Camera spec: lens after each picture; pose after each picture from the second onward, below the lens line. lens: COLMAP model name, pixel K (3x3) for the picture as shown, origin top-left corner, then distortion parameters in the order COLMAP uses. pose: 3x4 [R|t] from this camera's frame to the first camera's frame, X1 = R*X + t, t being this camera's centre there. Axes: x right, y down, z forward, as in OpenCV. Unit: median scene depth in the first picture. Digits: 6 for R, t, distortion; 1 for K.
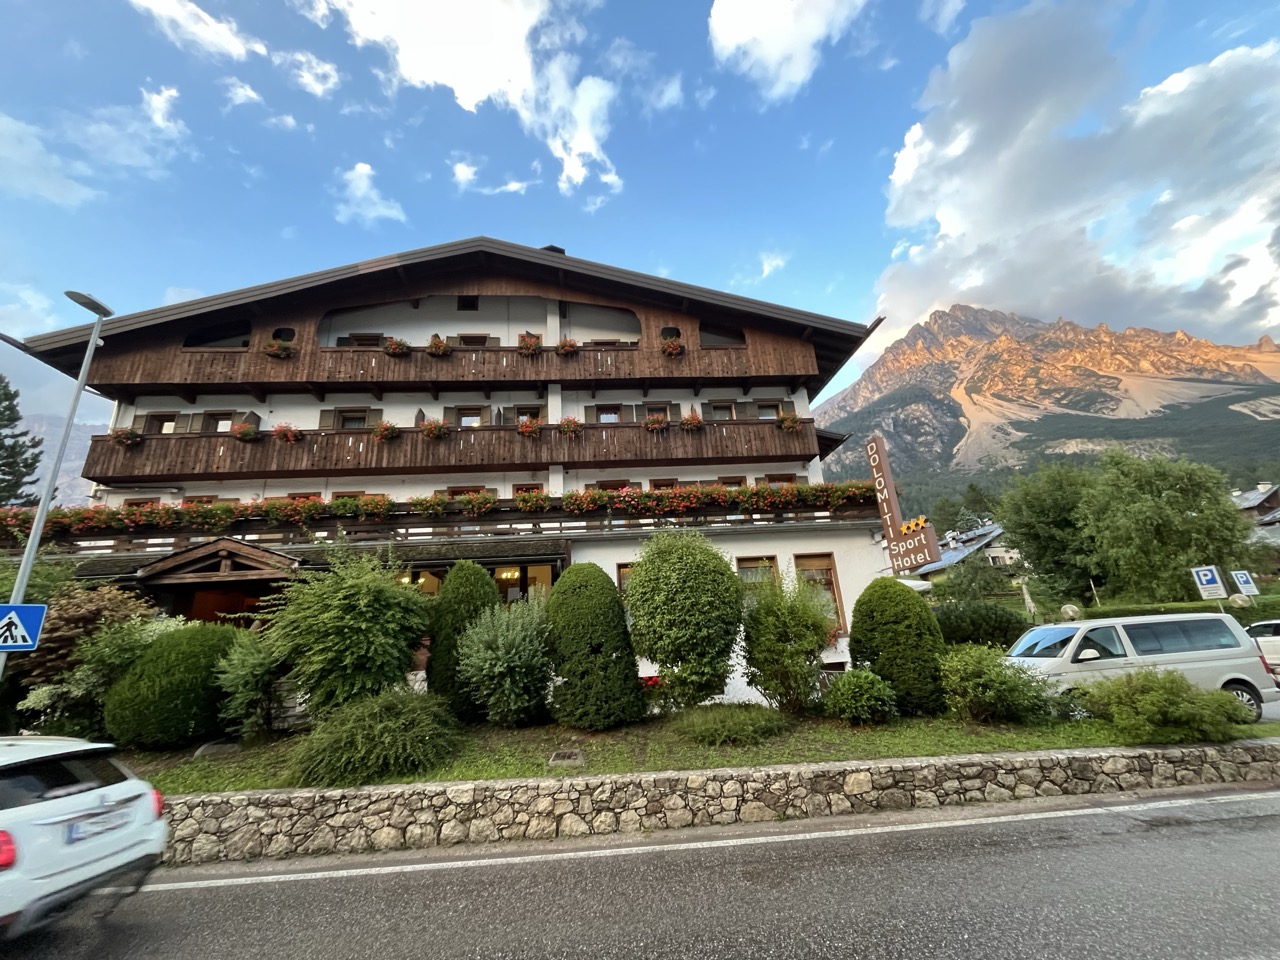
lens RADIAL K [[524.6, 0, 641.3], [0, 524.6, 453.5], [0, 0, 1]] dist [0.000428, -0.000025]
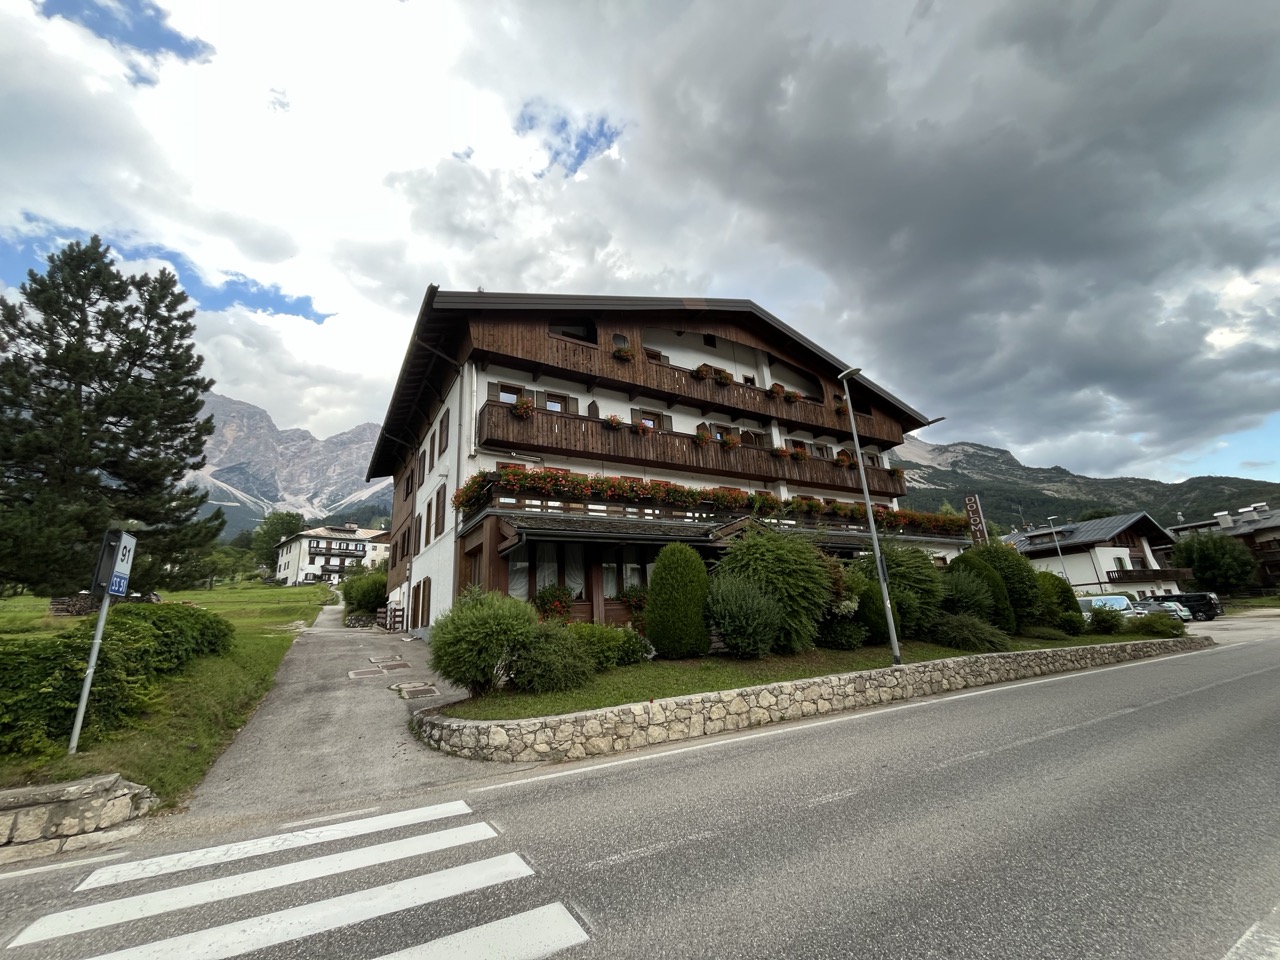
lens RADIAL K [[507.3, 0, 640.0], [0, 507.3, 480.0], [0, 0, 1]] dist [-0.000479, -0.000013]
pose [[0.903361, 0.139748, 0.405475, -1.008310], [-0.170651, 0.984483, 0.040891, 0.028916], [-0.393469, -0.106134, 0.913191, -0.099430]]
